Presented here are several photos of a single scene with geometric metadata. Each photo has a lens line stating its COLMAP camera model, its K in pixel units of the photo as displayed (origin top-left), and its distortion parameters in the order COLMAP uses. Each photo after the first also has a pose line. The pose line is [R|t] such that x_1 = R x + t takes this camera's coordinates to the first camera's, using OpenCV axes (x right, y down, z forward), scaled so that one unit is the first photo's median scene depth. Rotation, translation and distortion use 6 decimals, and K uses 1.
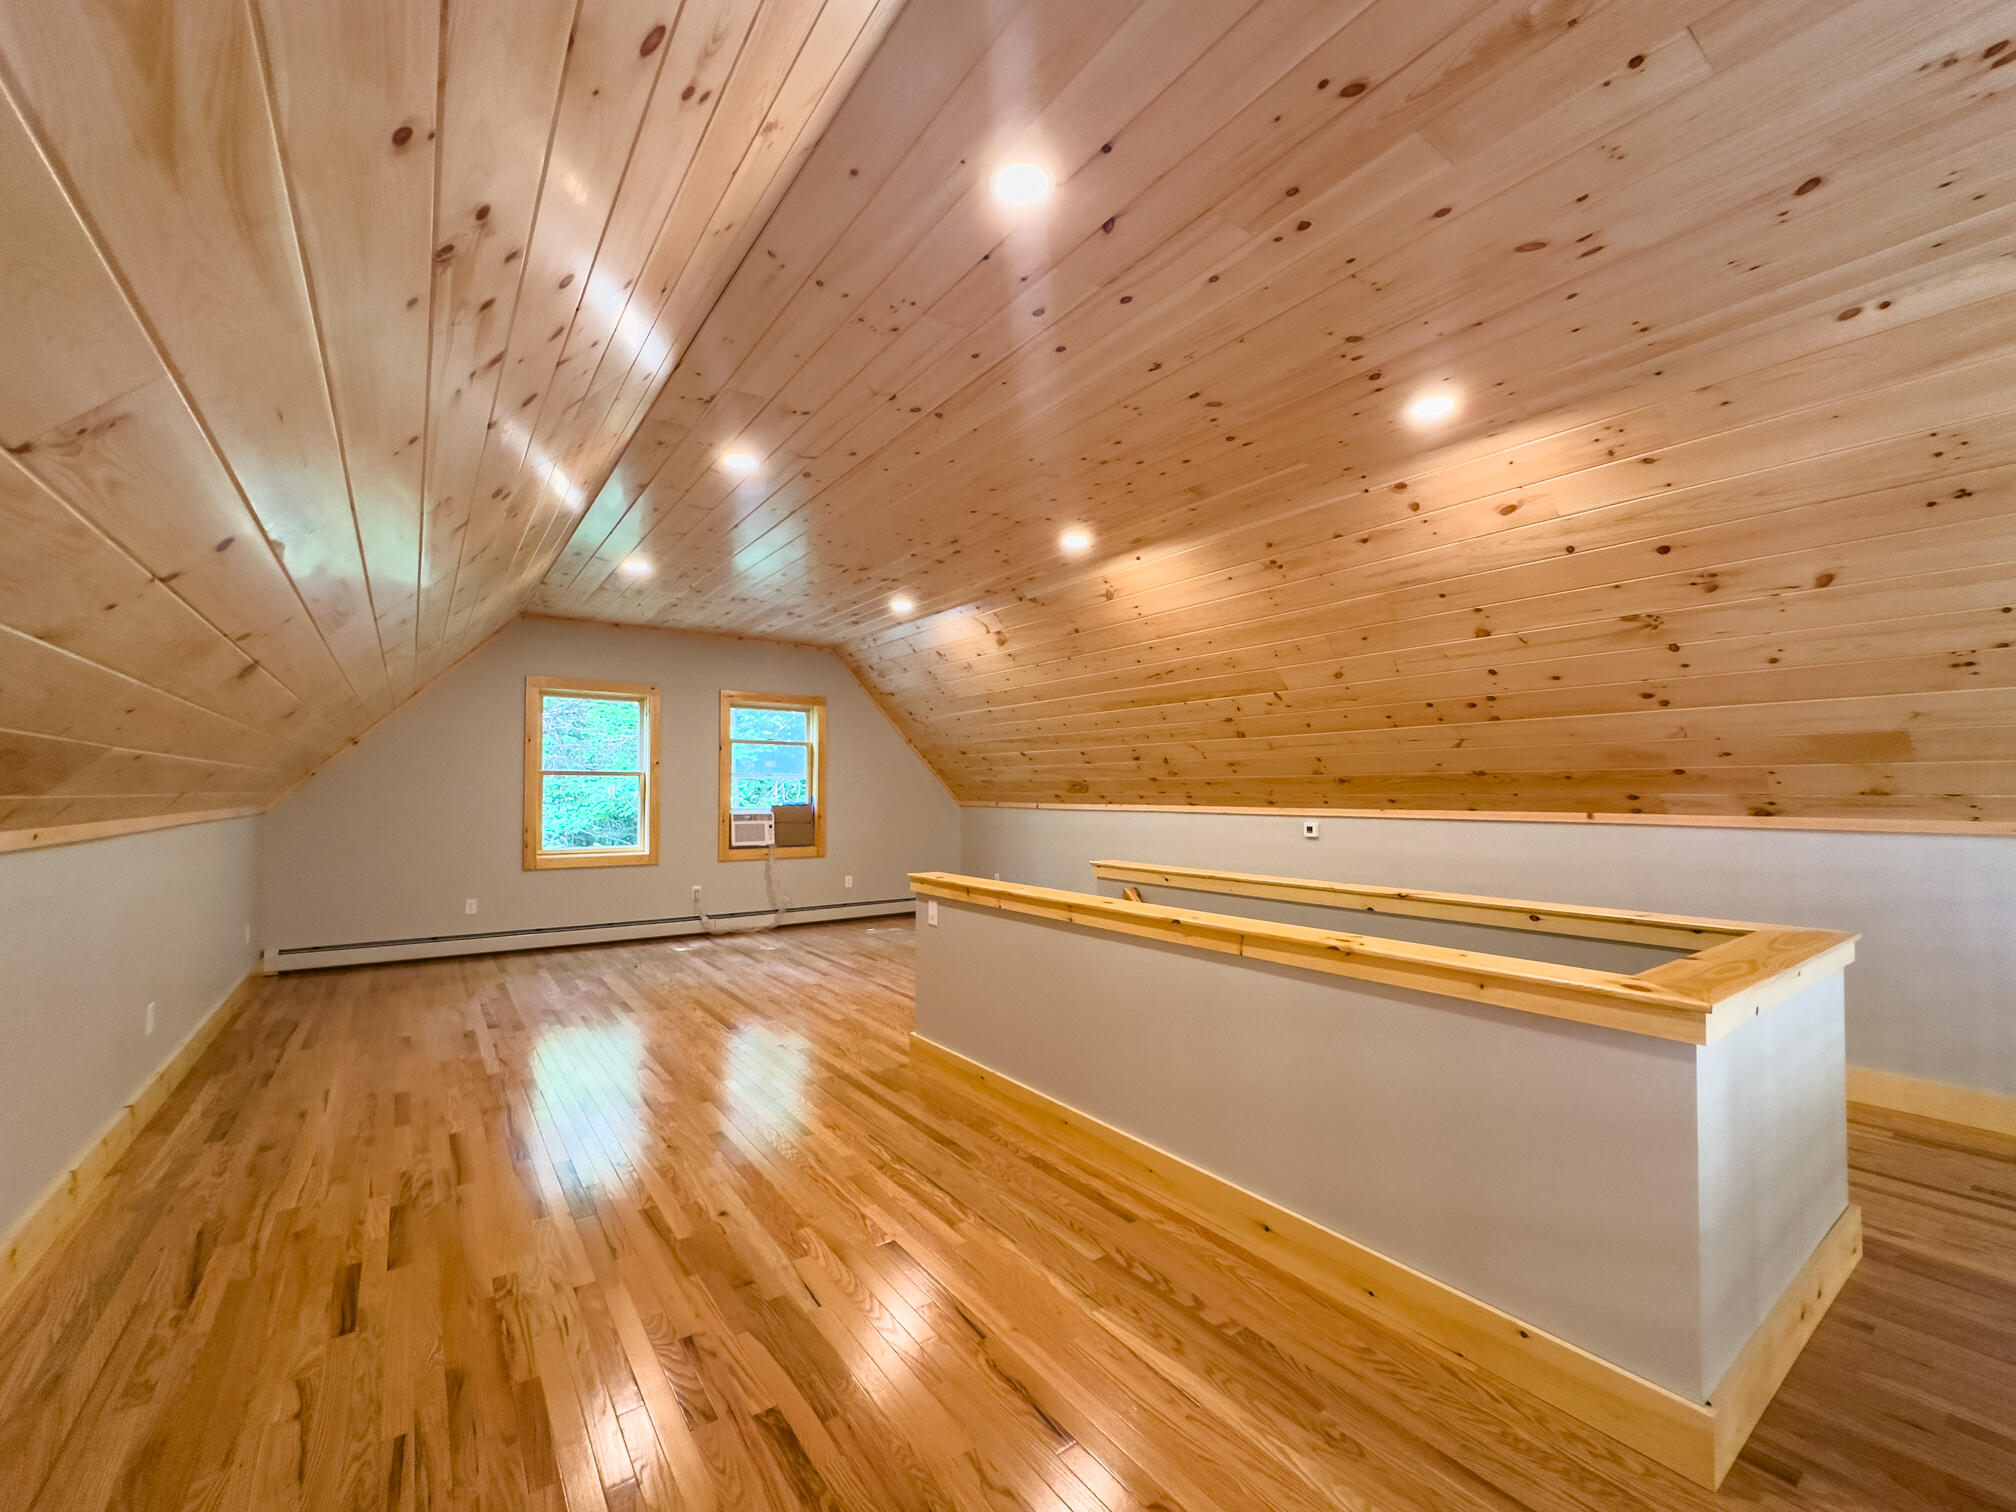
lens RADIAL K [[832.0, 0, 999.4], [0, 832.0, 778.1], [0, 0, 1]] dist [-0.001247, -0.000118]
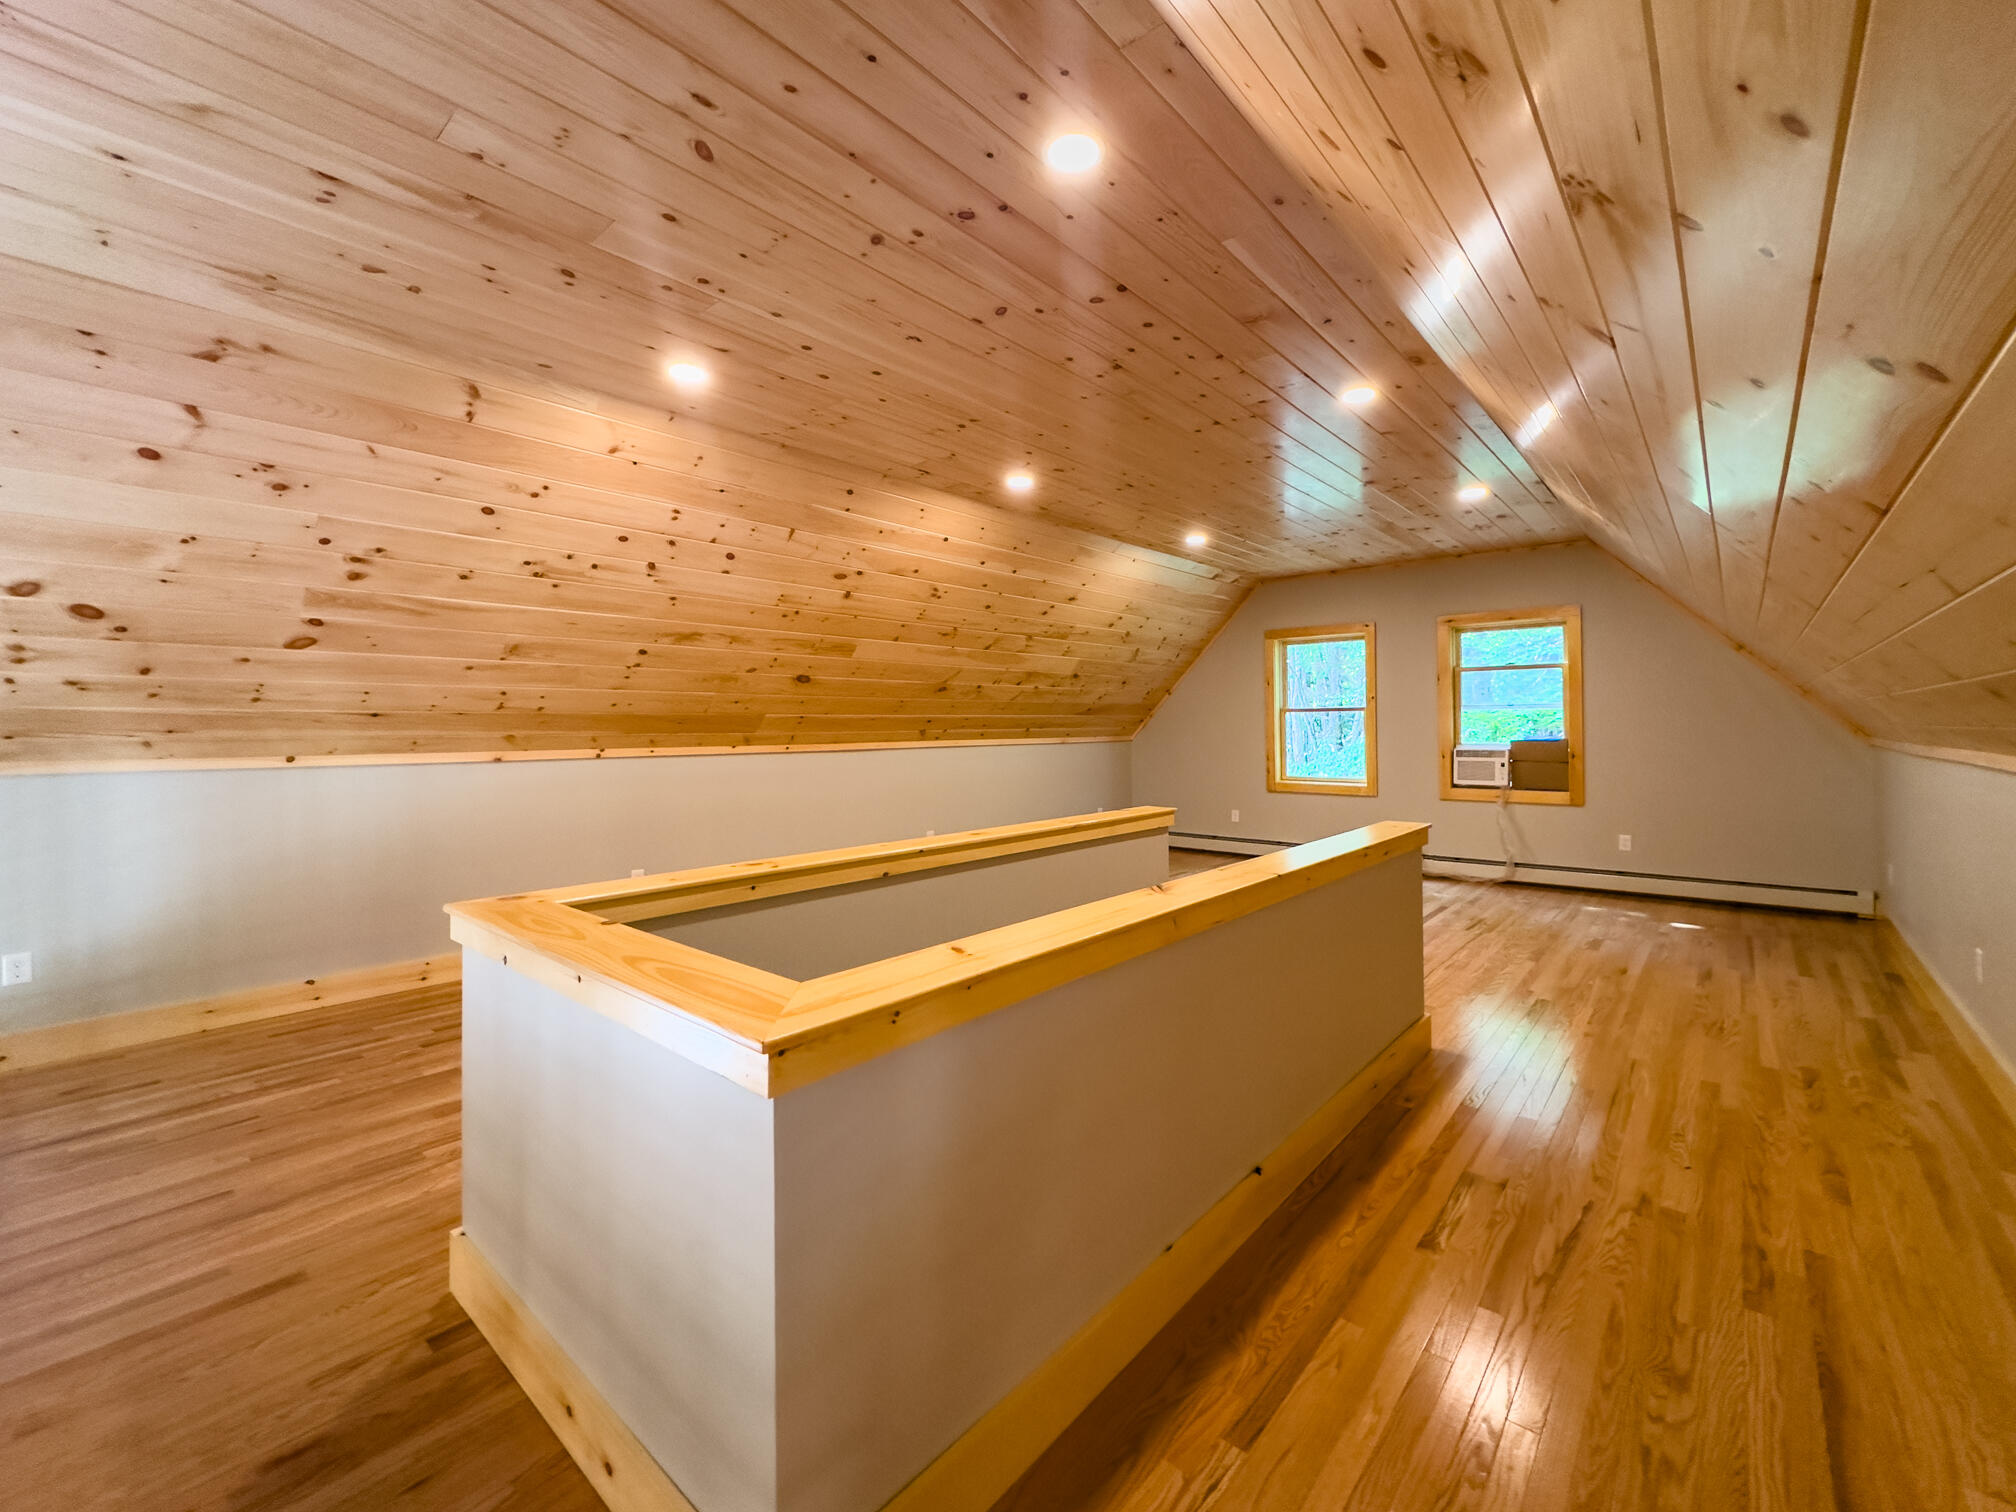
lens RADIAL K [[829.7, 0, 1002.4], [0, 829.7, 722.7], [0, 0, 1]] dist [-0.000661, -0.000064]
pose [[0.219452, -0.011353, -0.975557, 0.482712], [0.025680, 0.999653, -0.005857, 0.007194], [0.975285, -0.023767, 0.219667, 0.330285]]
